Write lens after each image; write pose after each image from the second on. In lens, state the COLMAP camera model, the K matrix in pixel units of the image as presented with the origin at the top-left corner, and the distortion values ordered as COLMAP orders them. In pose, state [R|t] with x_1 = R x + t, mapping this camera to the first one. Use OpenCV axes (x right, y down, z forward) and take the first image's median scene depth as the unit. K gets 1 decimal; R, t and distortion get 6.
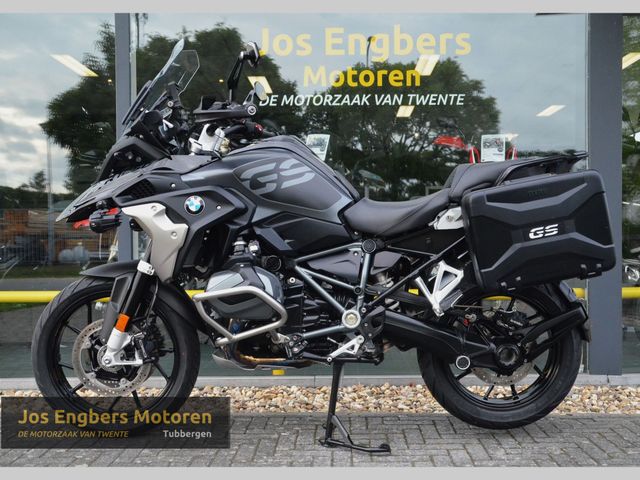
lens RADIAL K [[757.1, 0, 336.5], [0, 757.1, 252.9], [0, 0, 1]] dist [-0.020488, 0.000000]
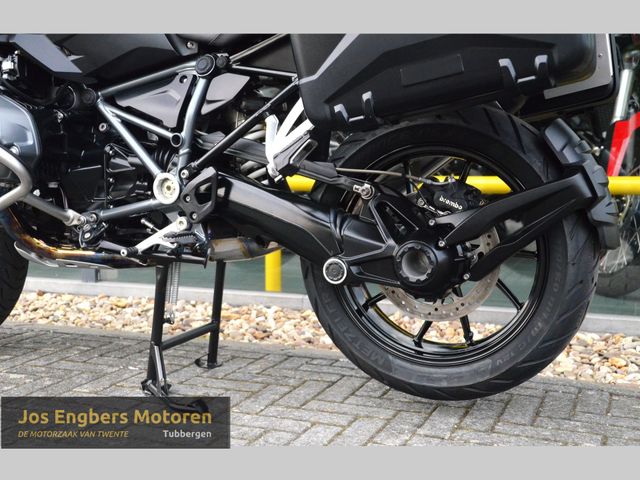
lens RADIAL K [[779.6, 0, 324.0], [0, 779.6, 252.5], [0, 0, 1]] dist [0.125709, 0.000000]
pose [[0.927375, 0.046173, -0.371274, 0.364311], [-0.012381, 0.995599, 0.092891, 0.077866], [0.373929, -0.081548, 0.923865, 0.466908]]
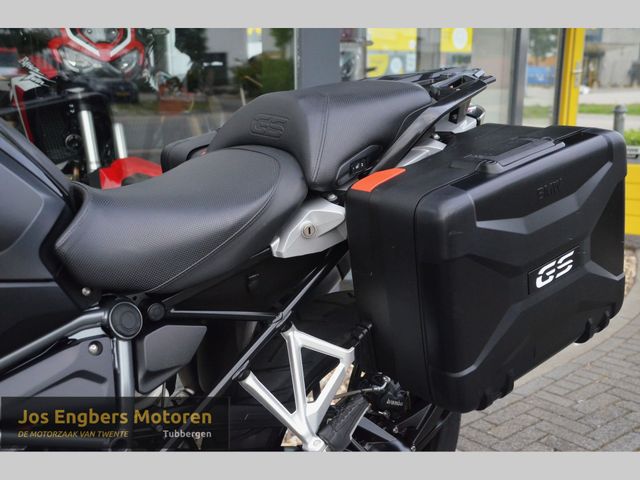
lens RADIAL K [[784.9, 0, 332.2], [0, 784.9, 267.1], [0, 0, 1]] dist [0.008017, 0.000000]
pose [[0.750924, -0.159717, 0.640784, -0.129681], [-0.000590, 0.970150, 0.242504, -0.132760], [-0.660389, -0.182480, 0.728415, 0.654394]]
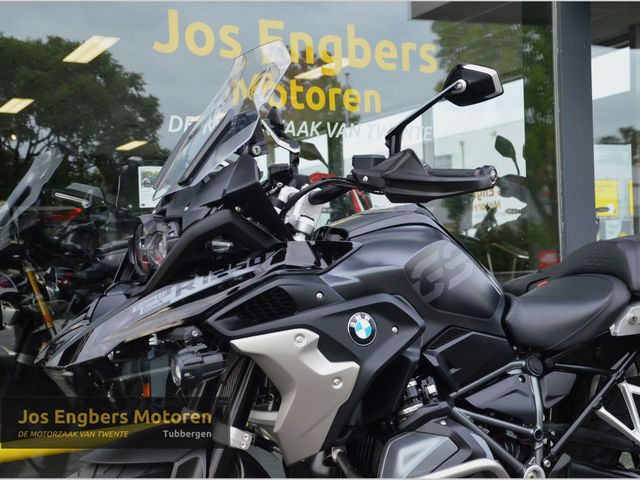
lens RADIAL K [[946.3, 0, 315.1], [0, 946.3, 249.1], [0, 0, 1]] dist [0.118541, 0.000000]
pose [[0.864428, -0.026912, 0.502036, -0.563465], [0.041771, 0.998958, -0.018372, -0.107683], [-0.501018, 0.036851, 0.864652, 0.355138]]
